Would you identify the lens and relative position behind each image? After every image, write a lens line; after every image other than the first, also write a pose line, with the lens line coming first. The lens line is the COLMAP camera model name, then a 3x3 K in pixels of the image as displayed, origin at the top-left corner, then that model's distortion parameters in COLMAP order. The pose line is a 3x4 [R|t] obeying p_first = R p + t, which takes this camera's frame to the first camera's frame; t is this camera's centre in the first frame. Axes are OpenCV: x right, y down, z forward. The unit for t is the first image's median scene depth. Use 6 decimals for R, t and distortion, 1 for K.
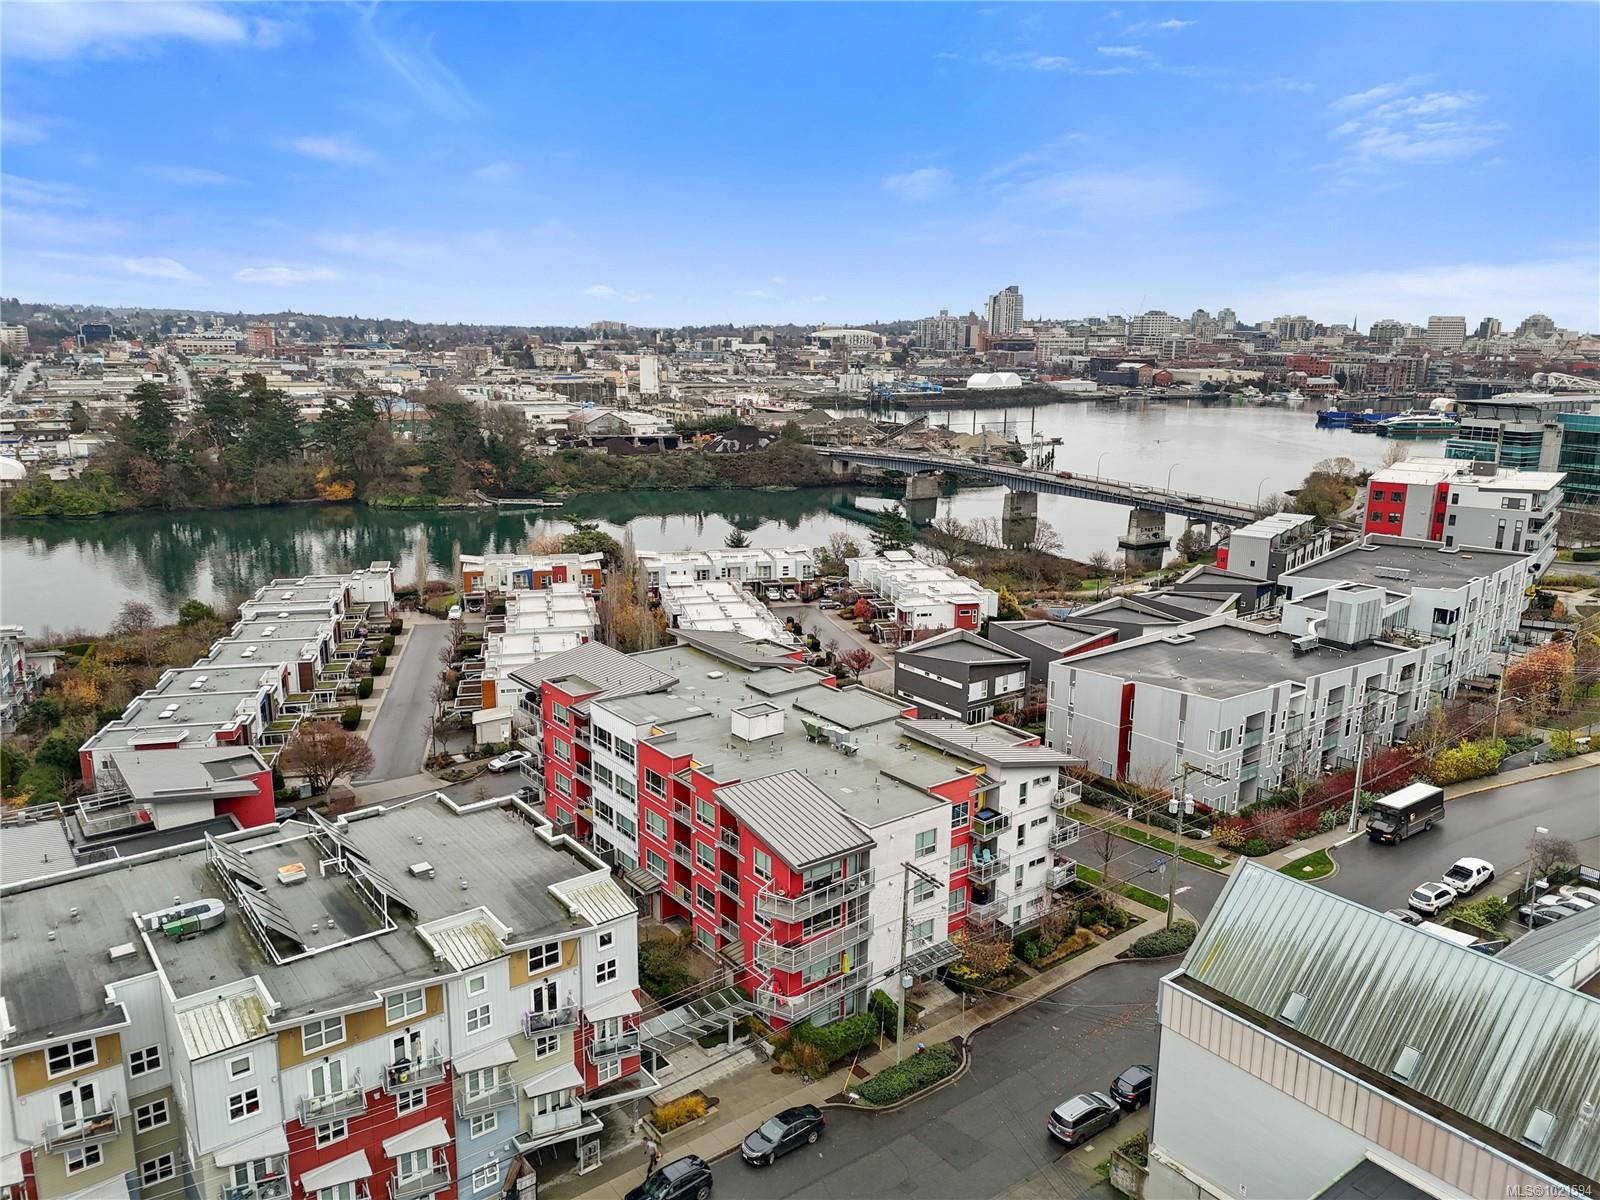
lens RADIAL K [[1168.2, 0, 800.0], [0, 1168.2, 600.0], [0, 0, 1]] dist [0.072860, -0.064791]
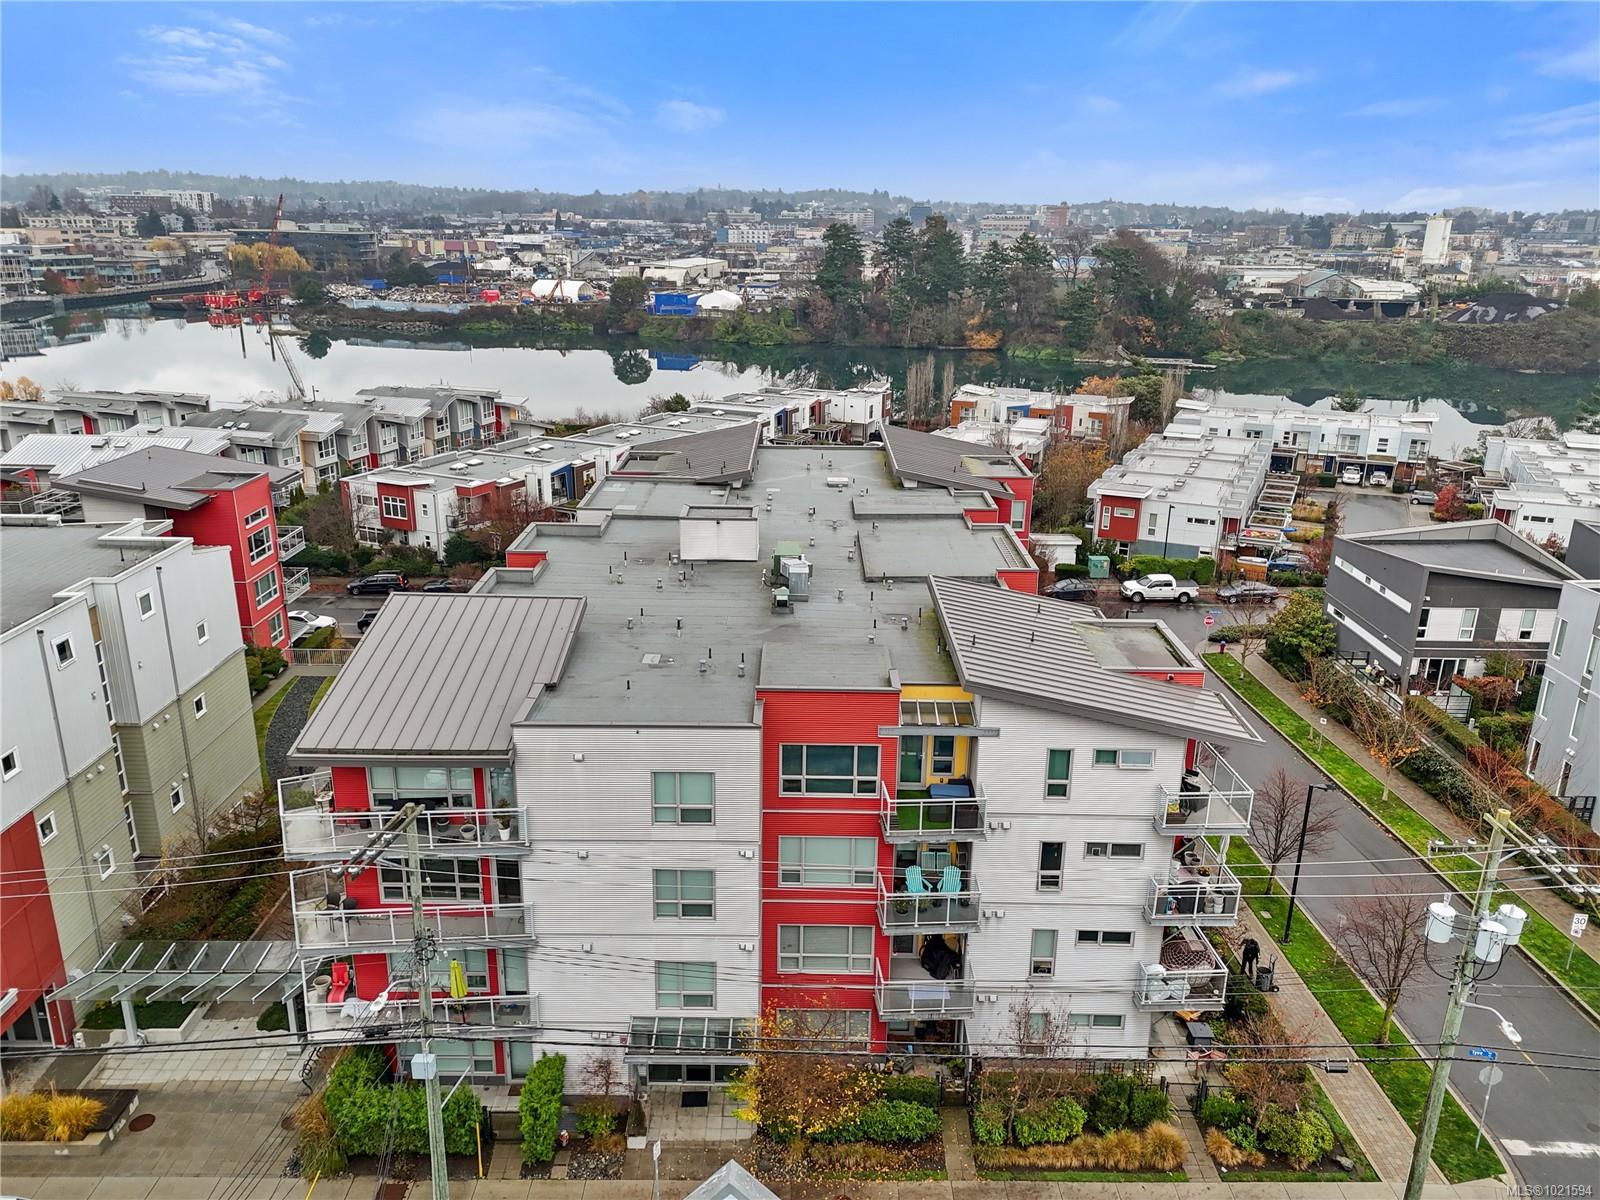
lens RADIAL K [[1168.2, 0, 800.0], [0, 1168.2, 600.0], [0, 0, 1]] dist [0.072860, -0.064791]
pose [[0.791316, 0.190007, -0.581134, 0.226177], [-0.142077, 0.981612, 0.127485, 0.039323], [0.594671, -0.018315, 0.803760, 0.383010]]
